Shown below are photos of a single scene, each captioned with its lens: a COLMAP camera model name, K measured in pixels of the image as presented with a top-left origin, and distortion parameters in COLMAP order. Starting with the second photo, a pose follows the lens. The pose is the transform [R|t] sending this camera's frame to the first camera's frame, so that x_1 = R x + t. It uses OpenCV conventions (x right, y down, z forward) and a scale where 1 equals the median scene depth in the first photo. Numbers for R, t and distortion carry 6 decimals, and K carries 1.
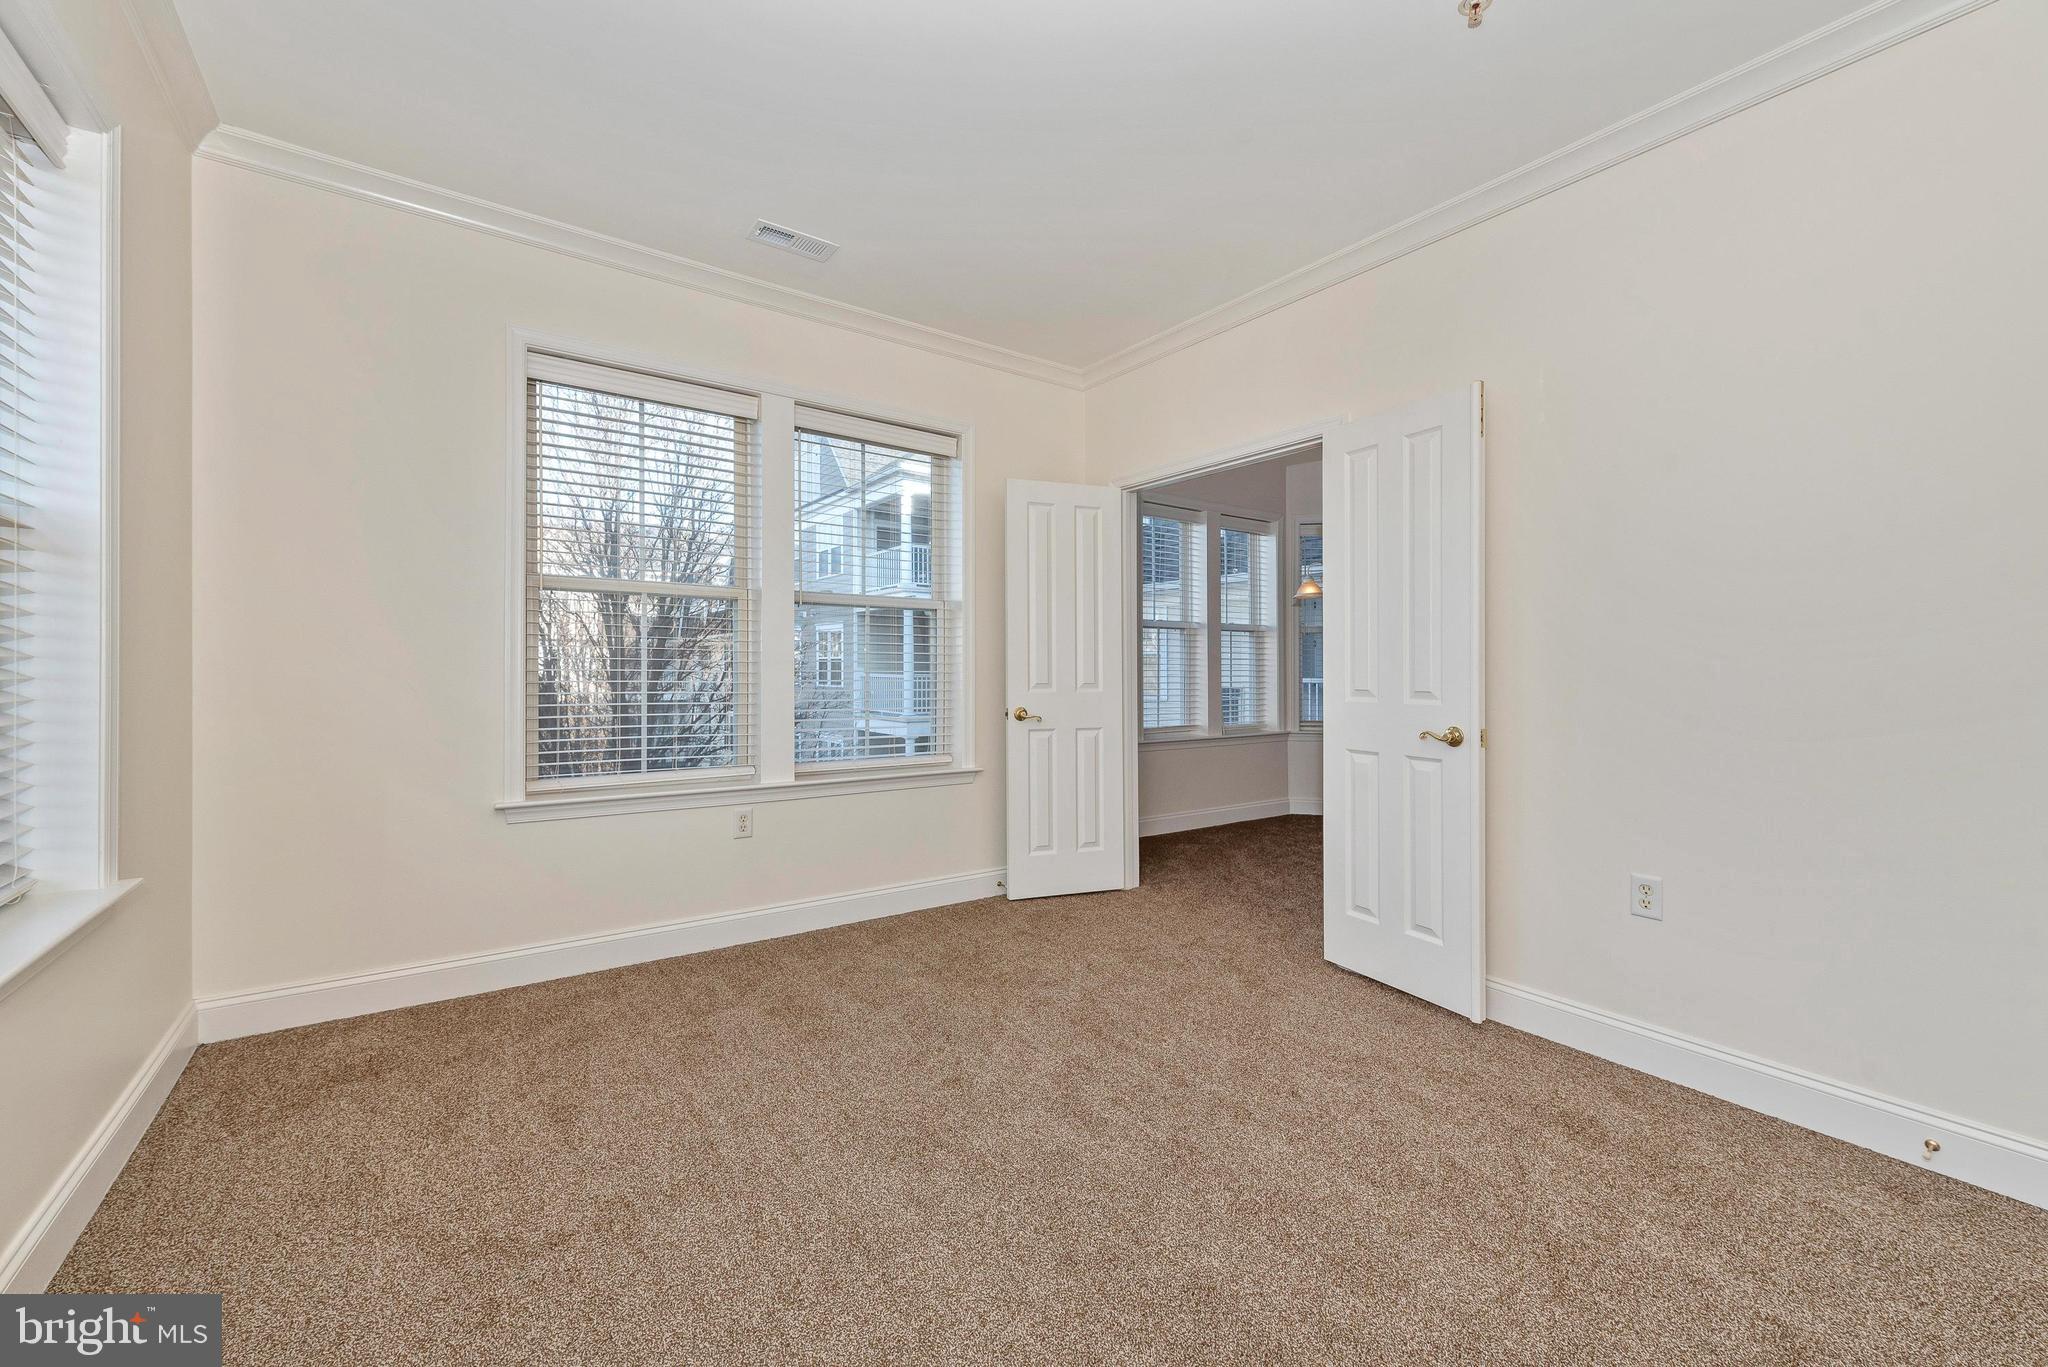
lens RADIAL K [[819.1, 0, 1017.9], [0, 819.1, 674.0], [0, 0, 1]] dist [0.009588, -0.000222]
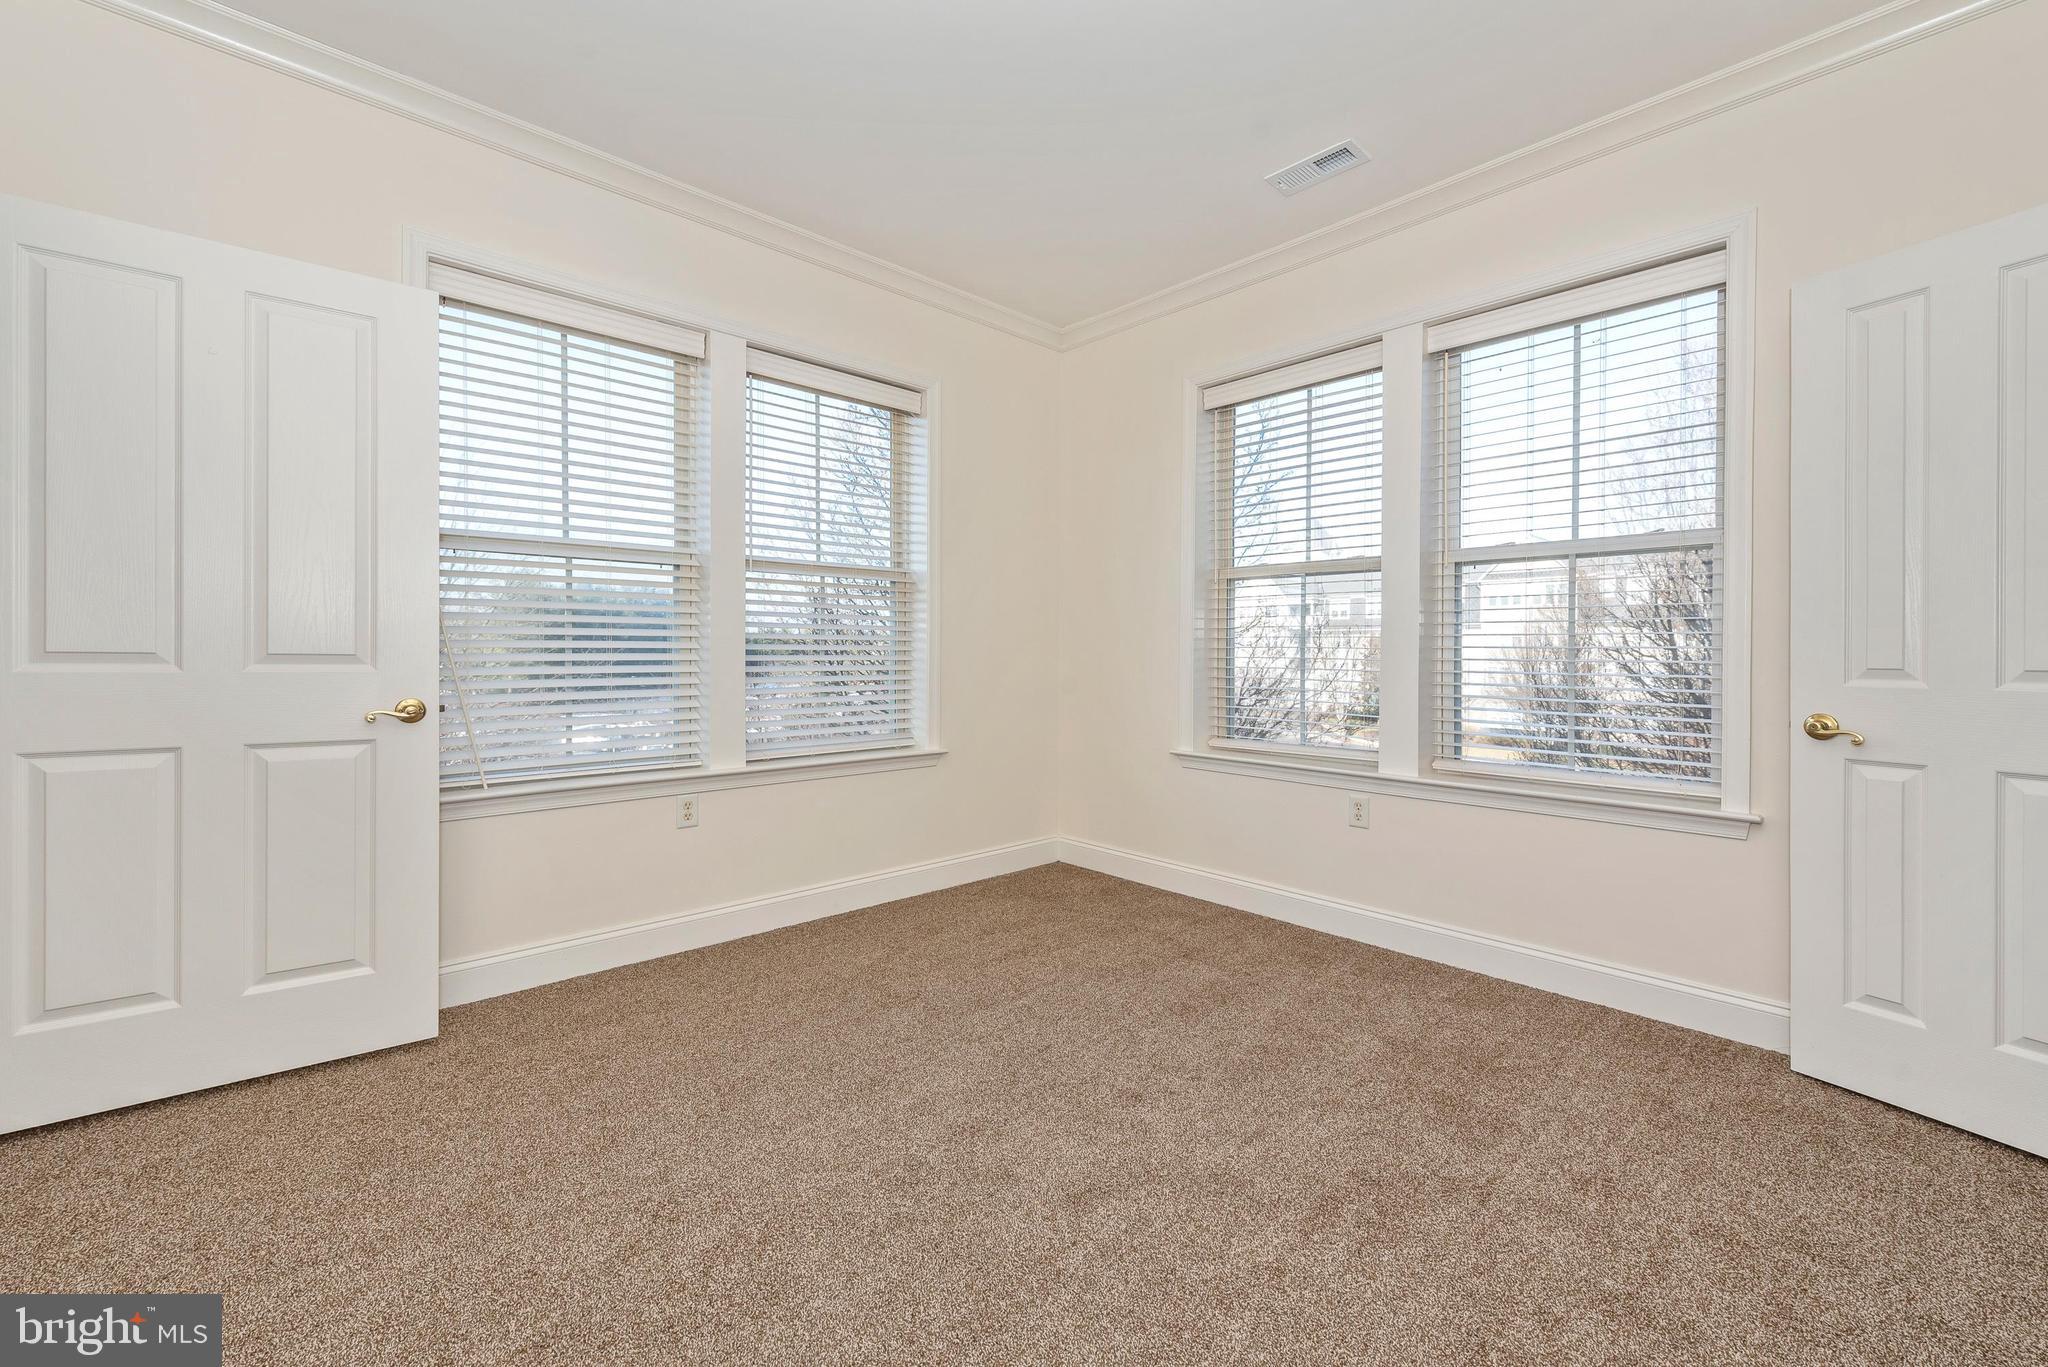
lens RADIAL K [[819.1, 0, 1017.9], [0, 819.1, 674.0], [0, 0, 1]] dist [0.009588, -0.000222]
pose [[0.152985, 0.028755, -0.987810, 0.531677], [-0.004533, 0.999586, 0.028395, 0.002411], [0.988218, 0.000134, 0.153052, 0.492702]]
